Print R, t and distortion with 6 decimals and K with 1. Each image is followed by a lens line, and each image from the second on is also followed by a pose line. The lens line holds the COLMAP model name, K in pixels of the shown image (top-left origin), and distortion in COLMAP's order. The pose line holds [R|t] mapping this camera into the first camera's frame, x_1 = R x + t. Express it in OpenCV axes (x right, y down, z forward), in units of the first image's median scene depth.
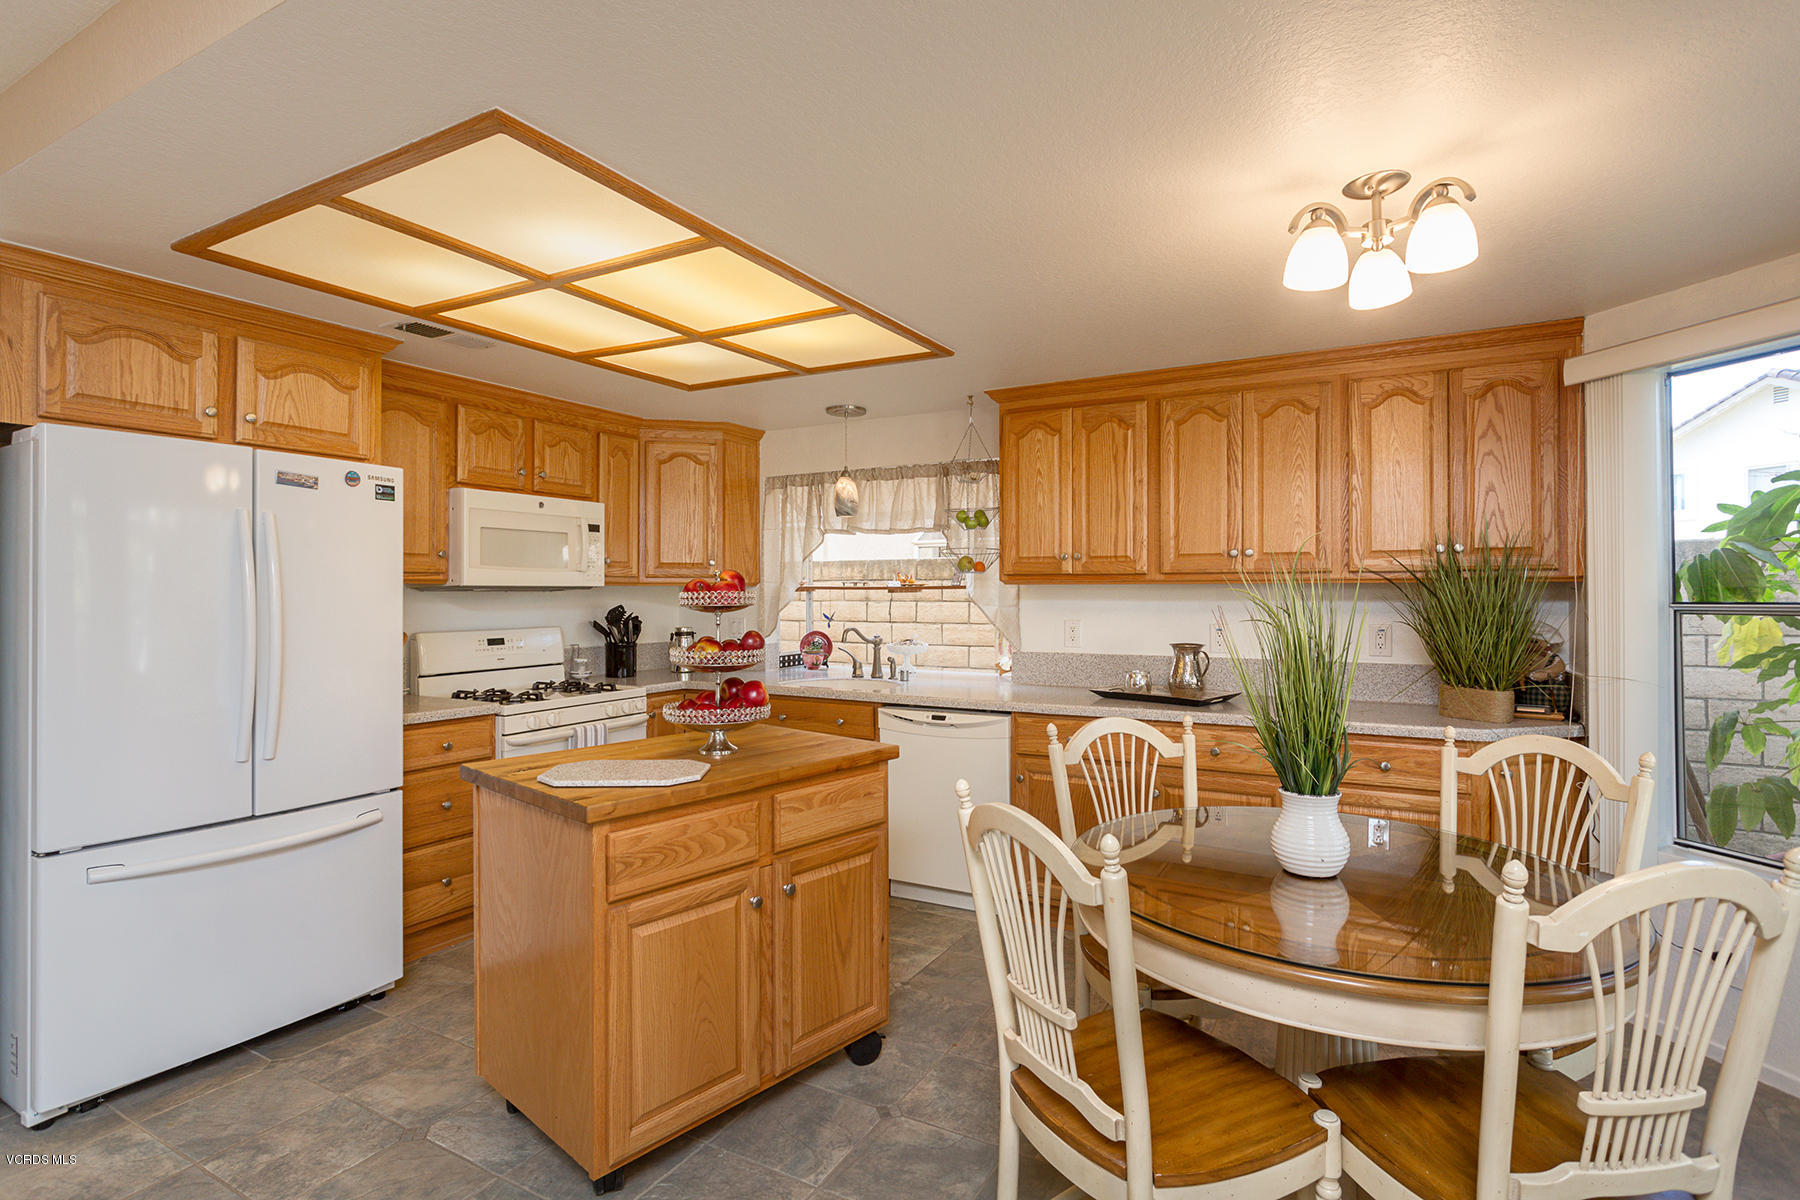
lens RADIAL K [[882.7, 0, 894.4], [0, 882.7, 593.7], [0, 0, 1]] dist [-0.006691, 0.001133]
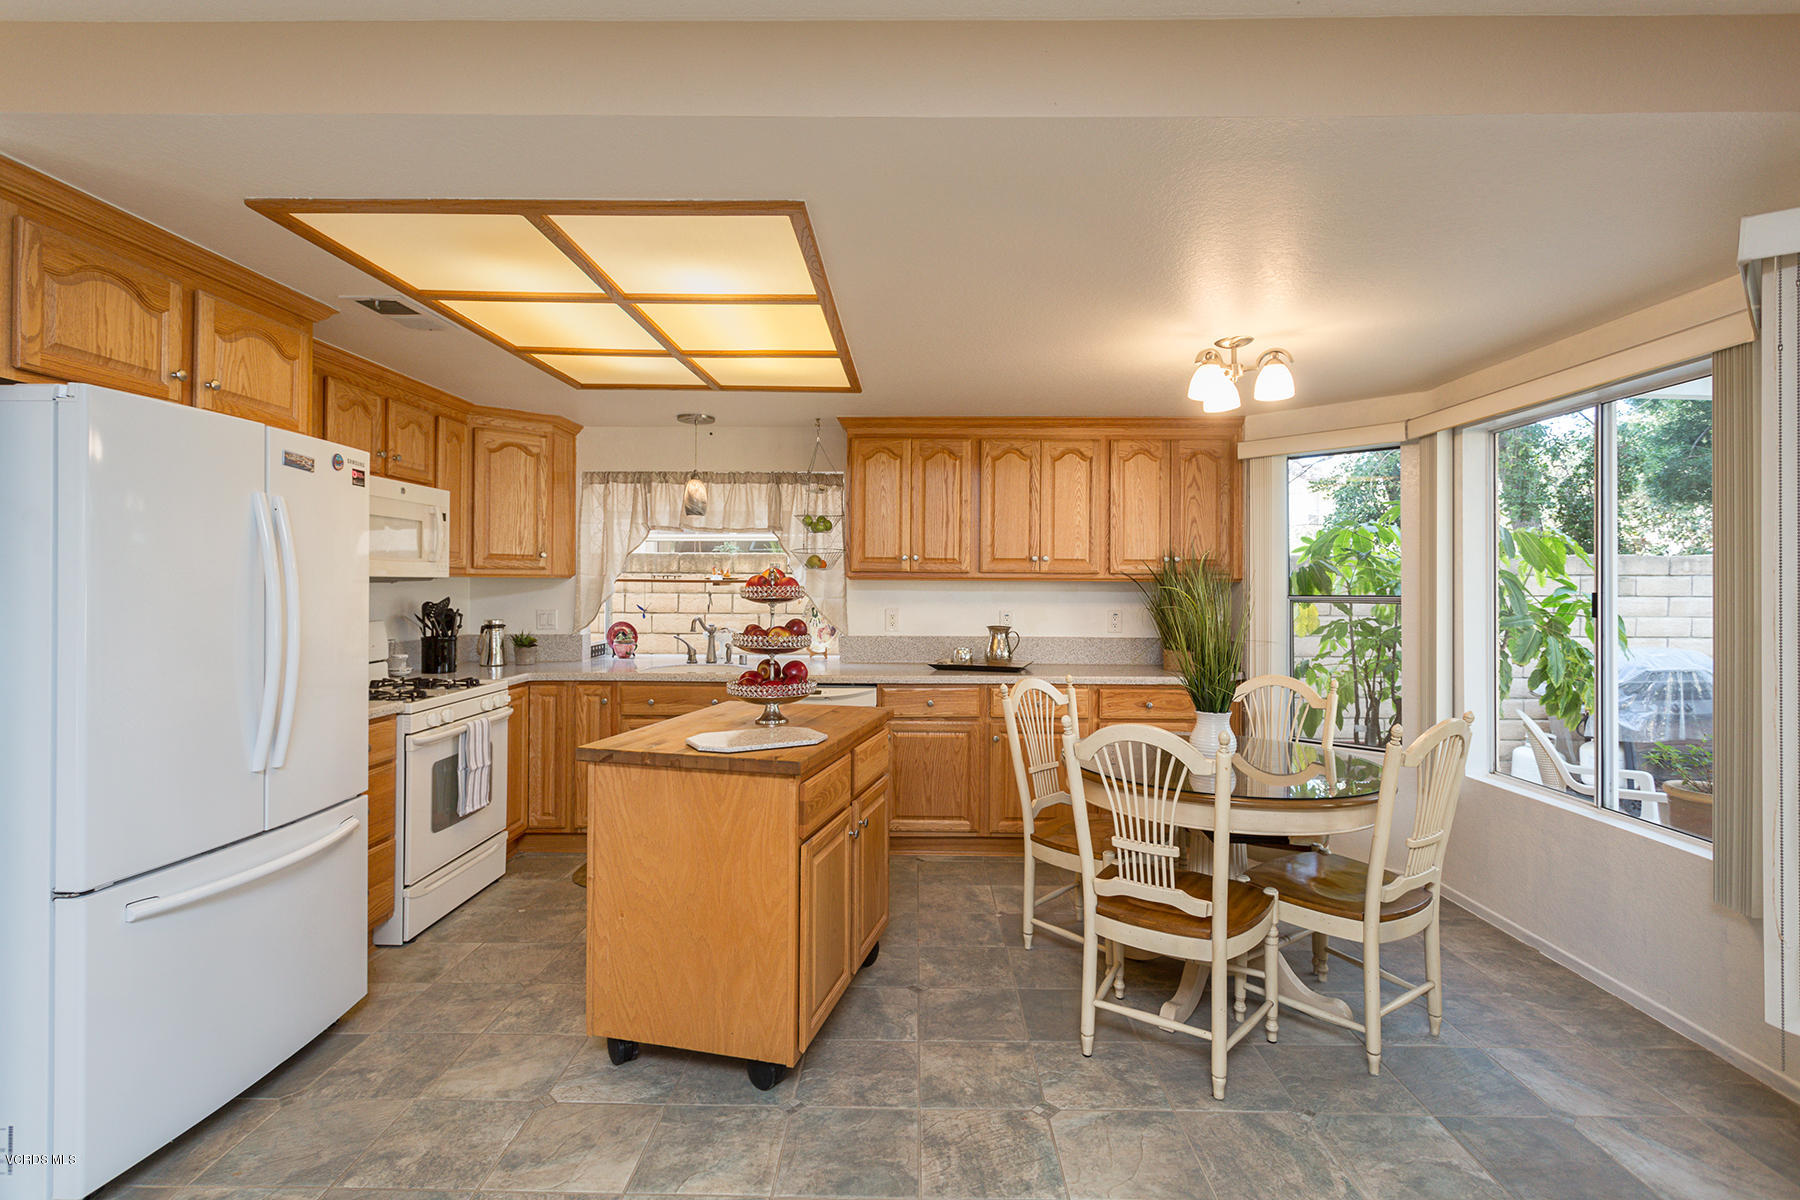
lens RADIAL K [[857.1, 0, 899.6], [0, 857.1, 587.8], [0, 0, 1]] dist [0.005783, 0.000470]
pose [[0.881454, 0.004367, 0.472249, -0.404287], [-0.005908, 0.999981, 0.001780, -0.002153], [-0.472232, -0.004359, 0.881463, -0.063274]]
